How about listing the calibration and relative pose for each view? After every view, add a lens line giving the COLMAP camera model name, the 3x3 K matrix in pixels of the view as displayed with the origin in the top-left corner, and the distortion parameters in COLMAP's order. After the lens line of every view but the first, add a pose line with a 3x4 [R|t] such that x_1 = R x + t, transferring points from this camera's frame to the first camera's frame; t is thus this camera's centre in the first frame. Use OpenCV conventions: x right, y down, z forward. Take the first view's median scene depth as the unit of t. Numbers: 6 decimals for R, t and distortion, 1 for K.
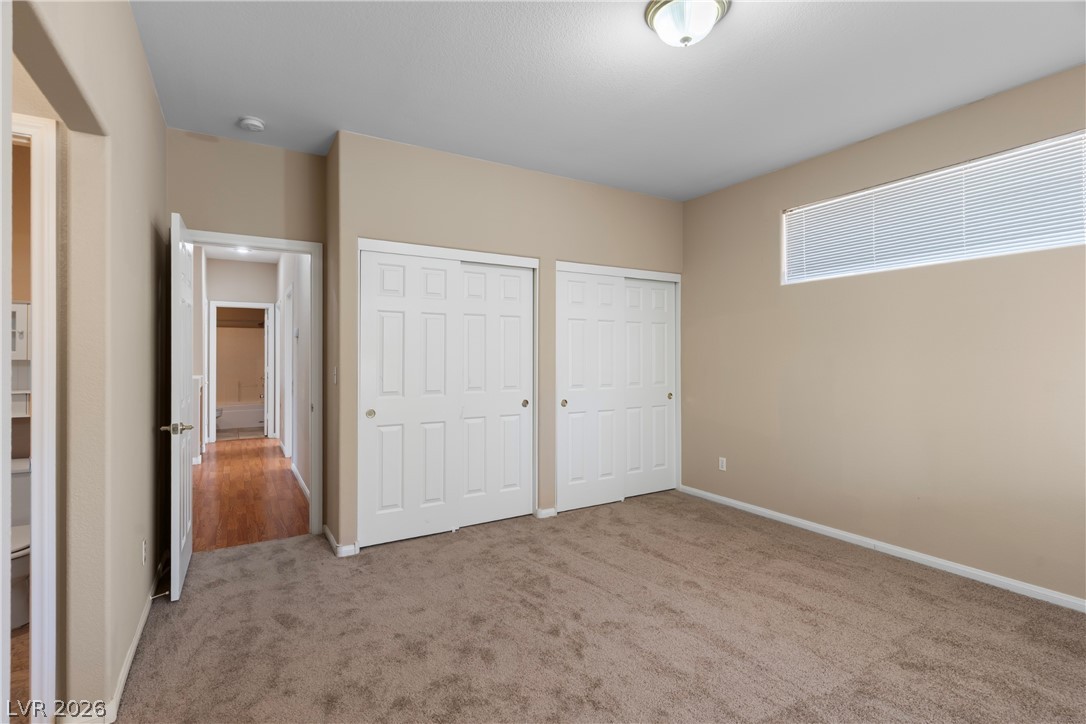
lens RADIAL K [[517.3, 0, 544.1], [0, 517.3, 355.8], [0, 0, 1]] dist [-0.001247, -0.000580]
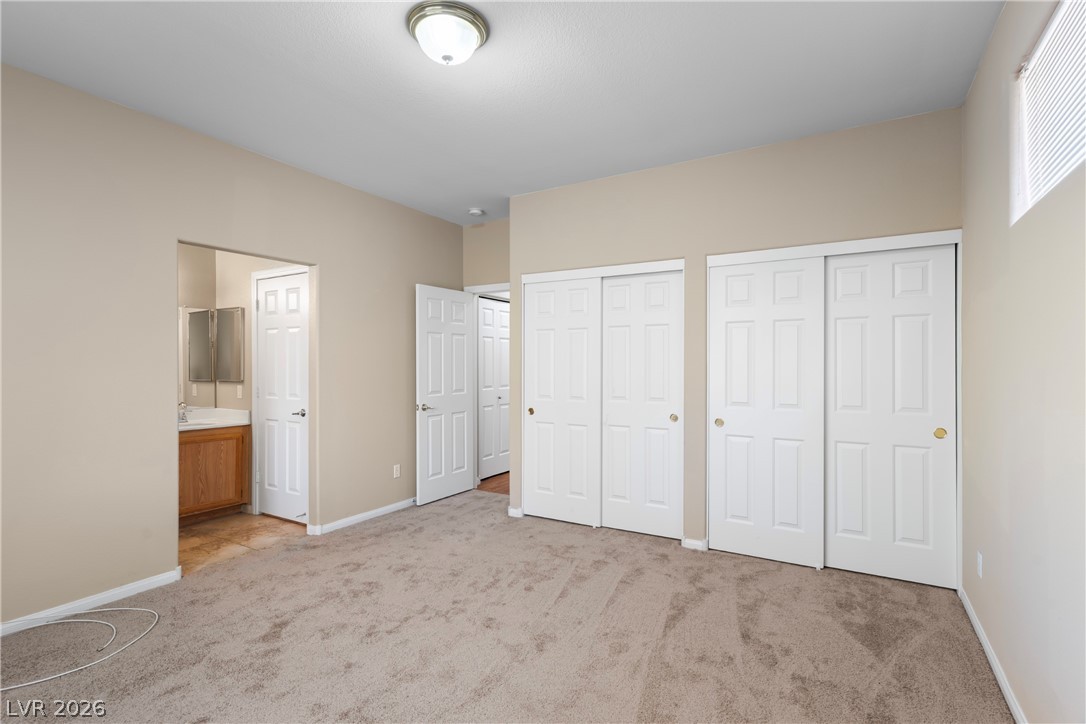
lens RADIAL K [[517.3, 0, 549.1], [0, 517.3, 366.0], [0, 0, 1]] dist [-0.001247, -0.000580]
pose [[0.474730, 0.005318, -0.880115, 0.764231], [-0.002749, 0.999986, 0.004560, -0.004987], [0.880127, 0.000255, 0.474738, 0.415635]]
